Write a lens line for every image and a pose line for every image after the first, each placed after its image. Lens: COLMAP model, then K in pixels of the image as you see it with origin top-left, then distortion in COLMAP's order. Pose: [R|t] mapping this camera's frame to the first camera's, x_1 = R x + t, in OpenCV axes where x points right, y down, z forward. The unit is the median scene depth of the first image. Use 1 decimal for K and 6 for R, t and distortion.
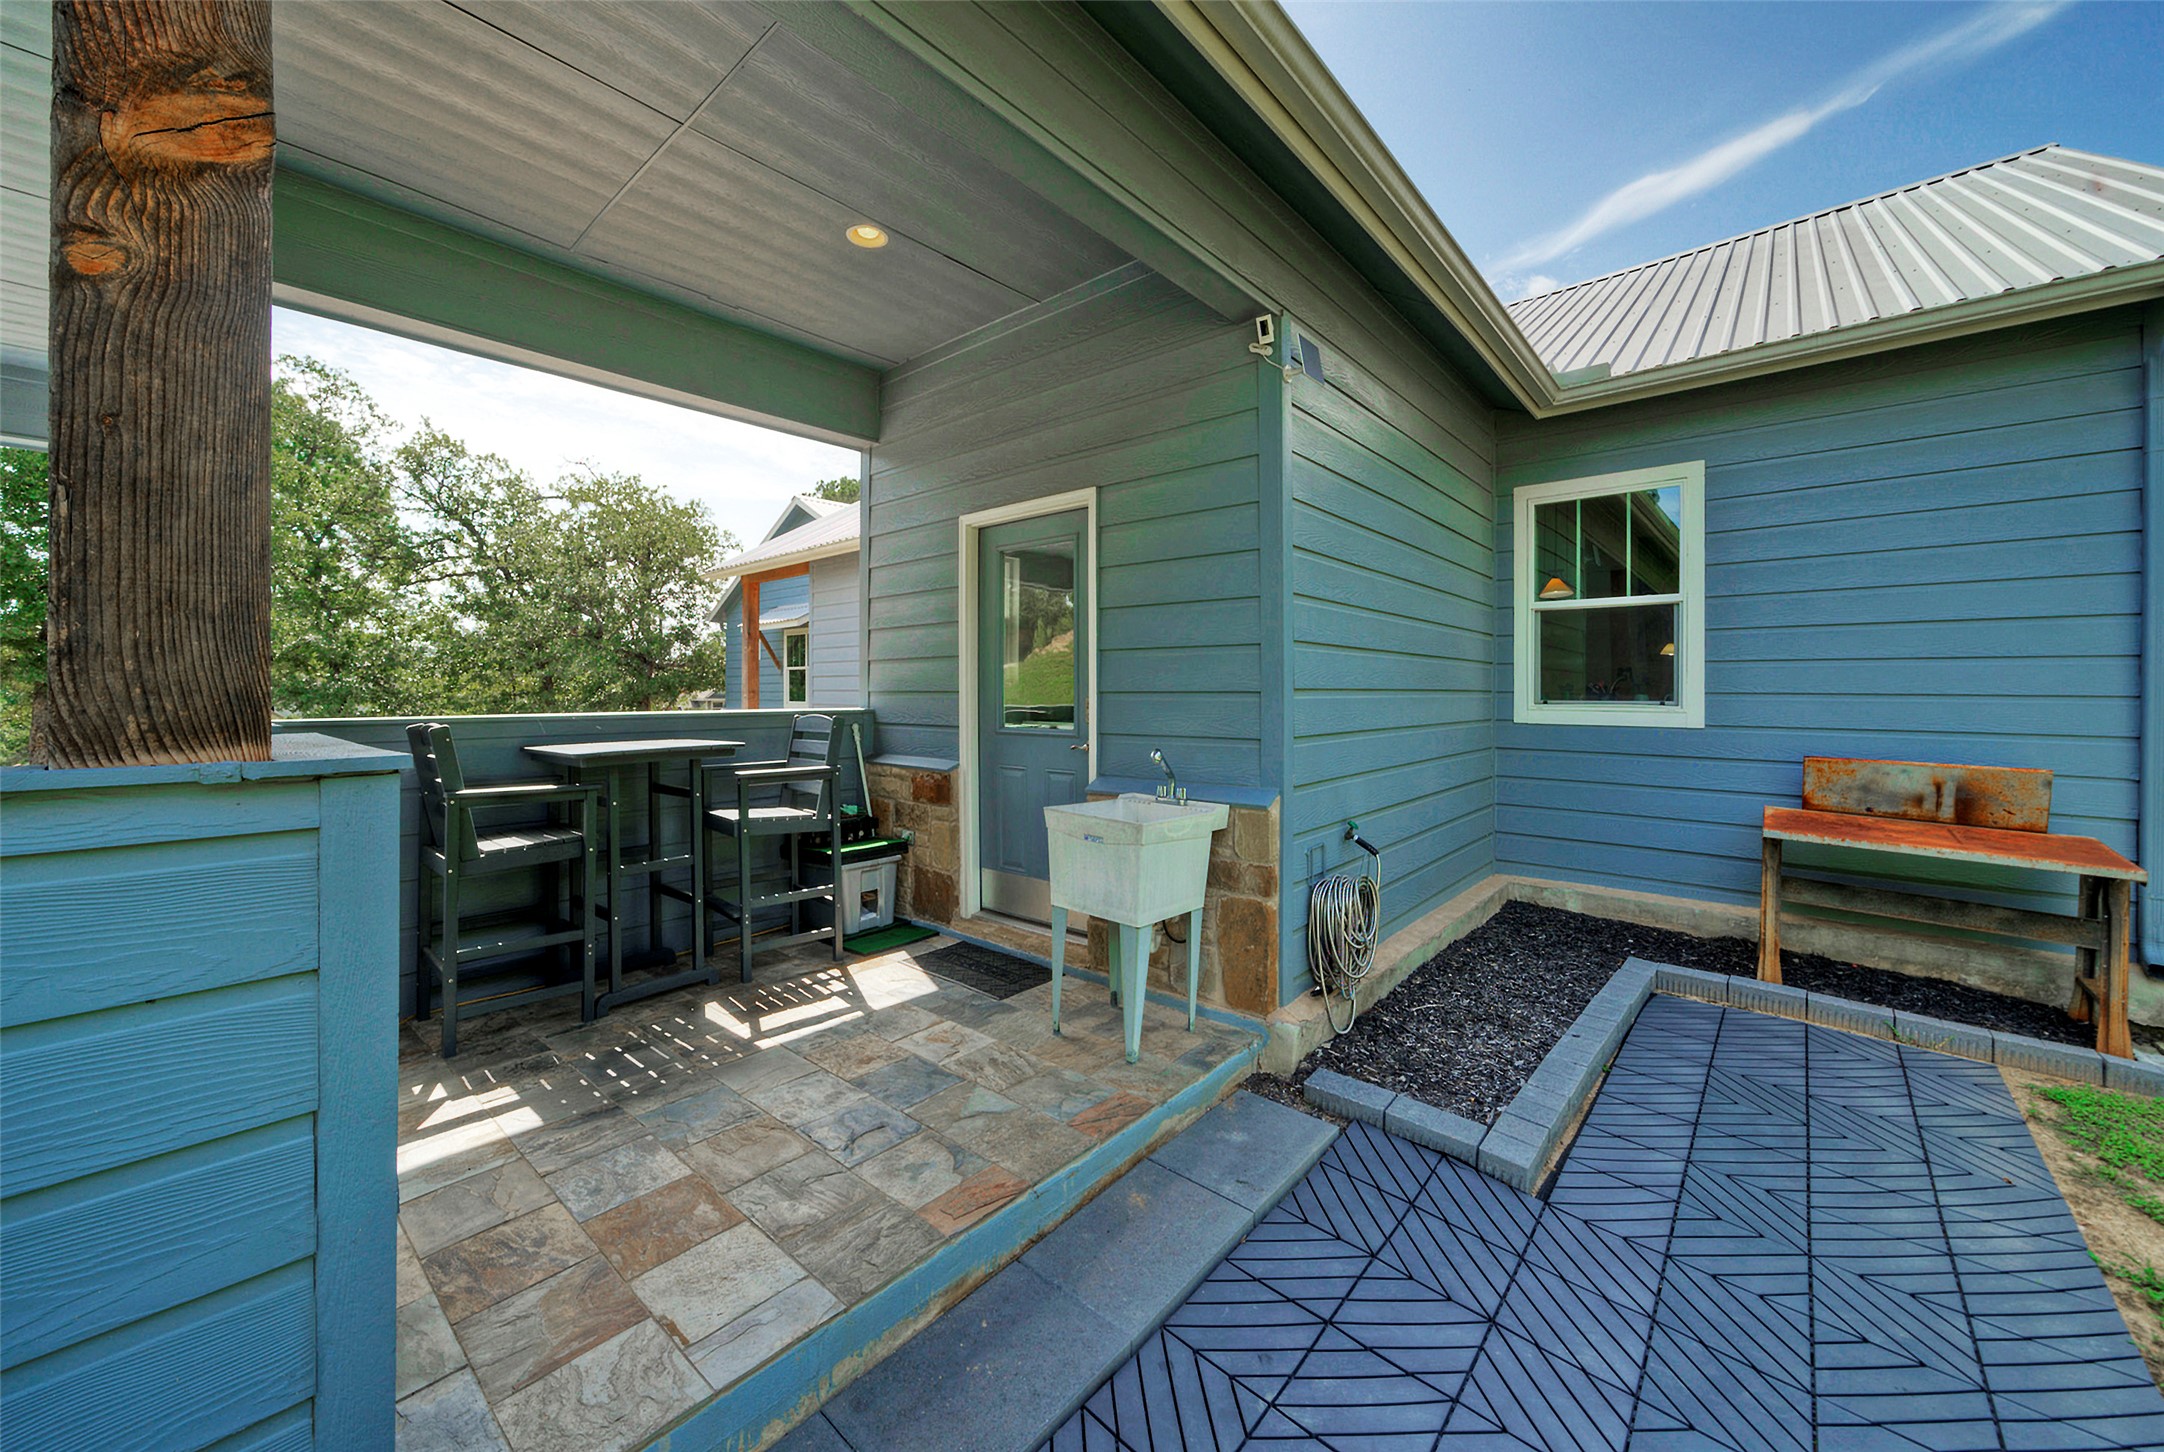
lens RADIAL K [[794.0, 0, 1070.5], [0, 794.0, 667.9], [0, 0, 1]] dist [-0.000729, 0.000311]
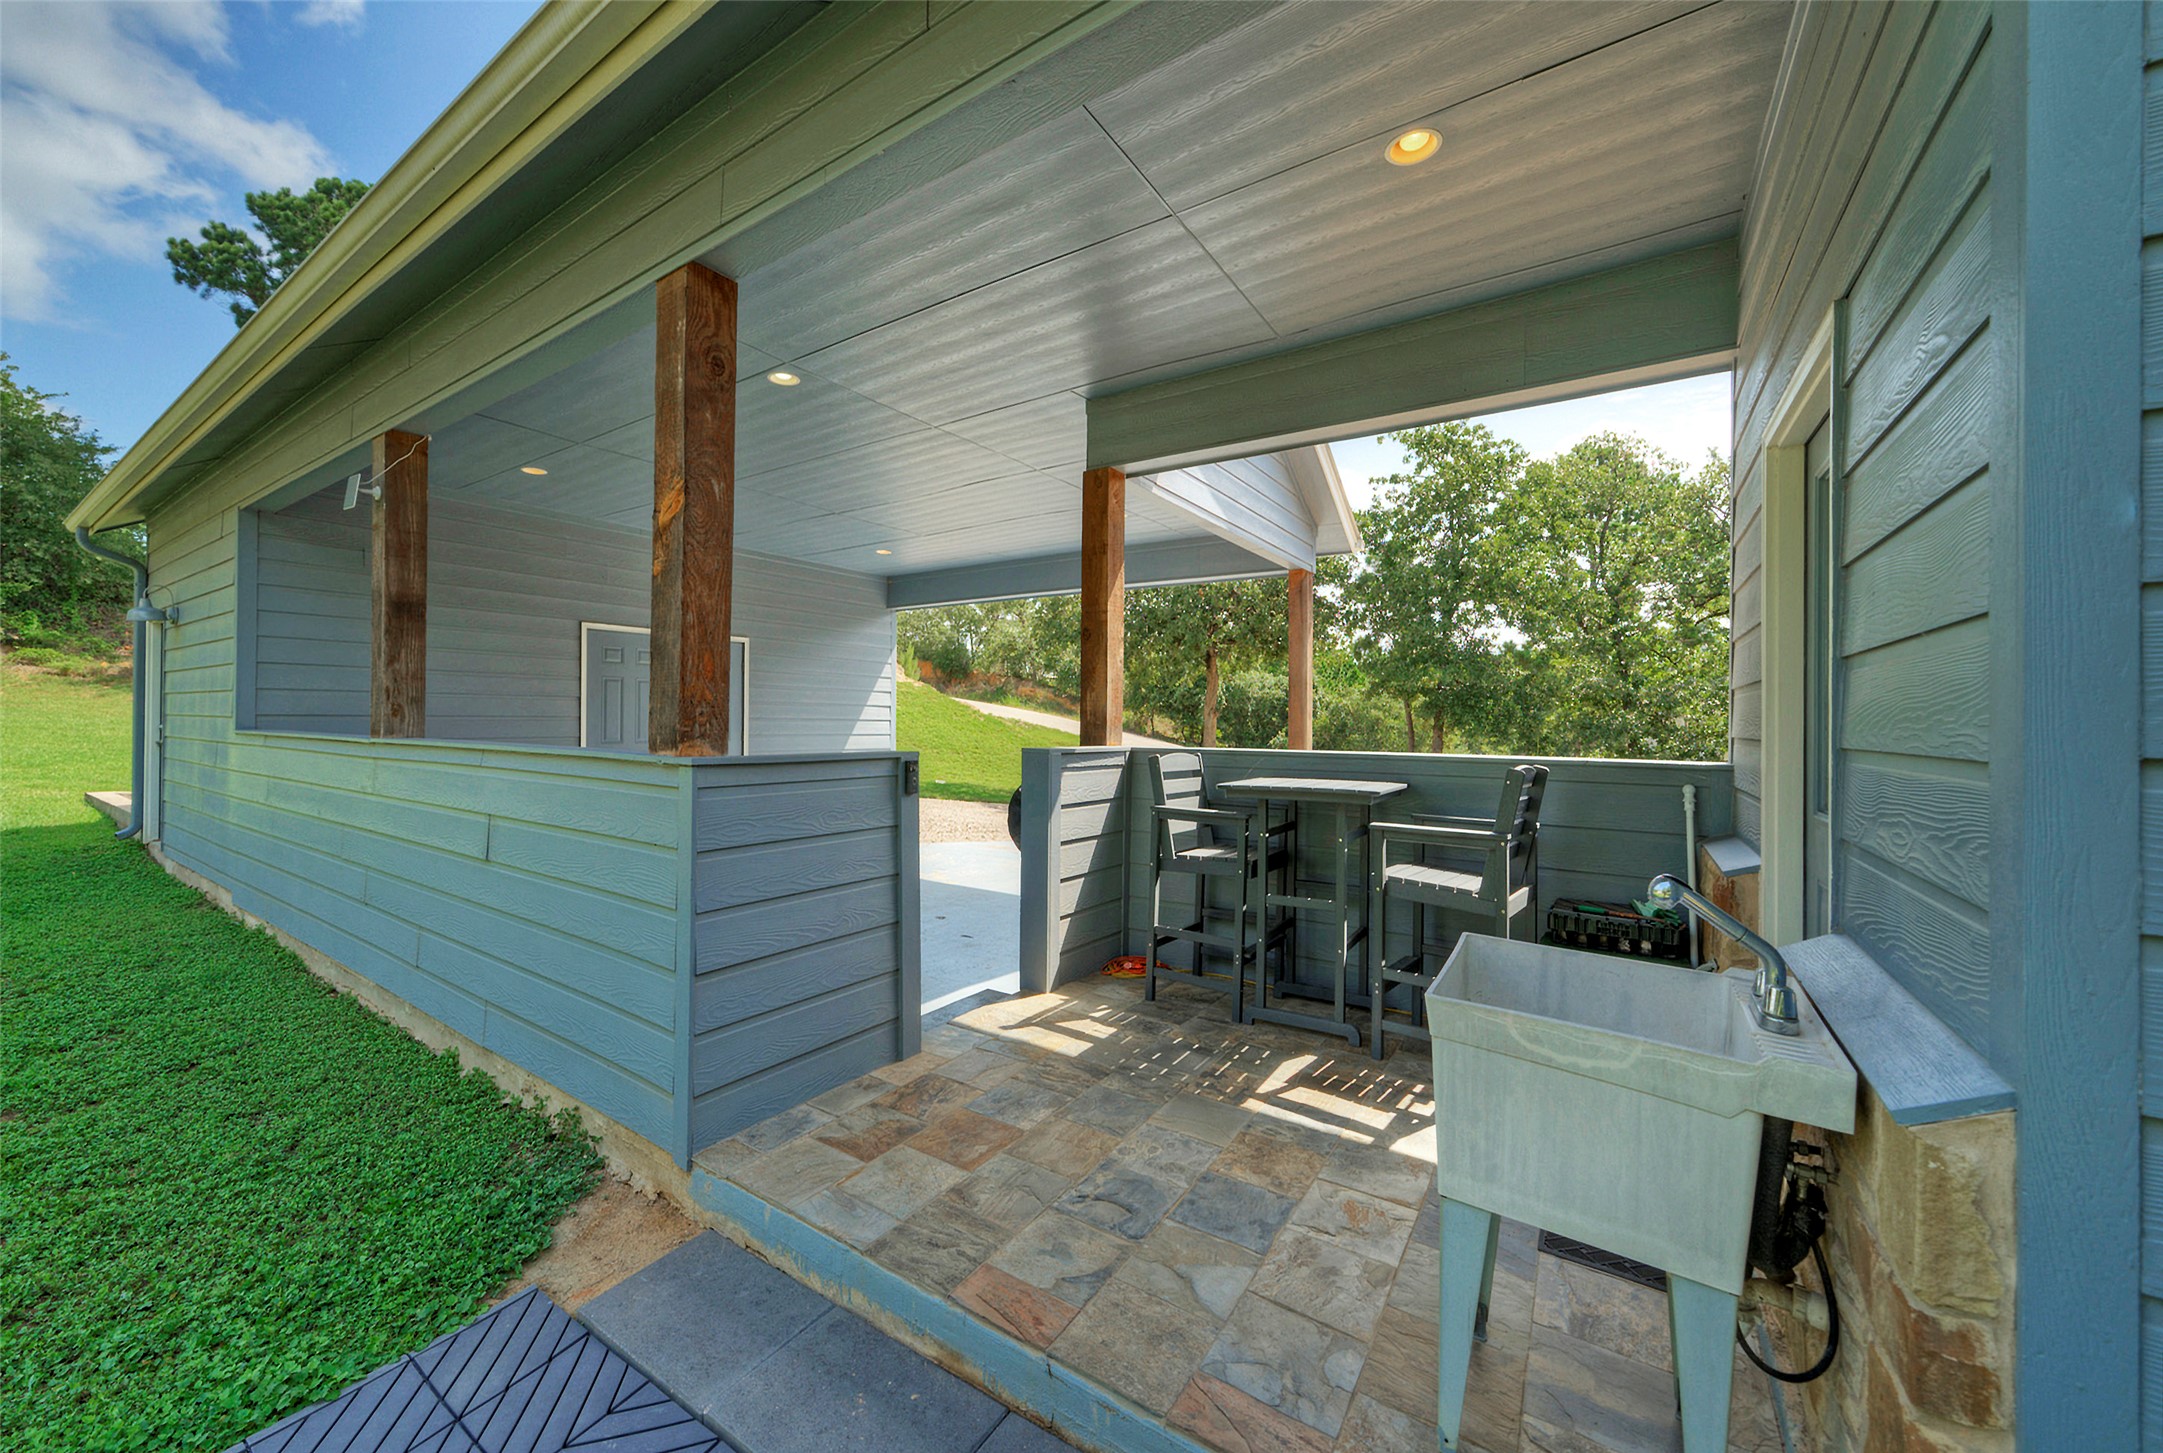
lens RADIAL K [[811.4, 0, 1070.9], [0, 811.4, 707.3], [0, 0, 1]] dist [-0.000238, 0.000025]
pose [[0.146528, -0.014725, -0.989097, 0.525251], [0.019062, 0.999746, -0.012060, 0.003903], [0.989023, -0.017087, 0.146771, 0.614149]]
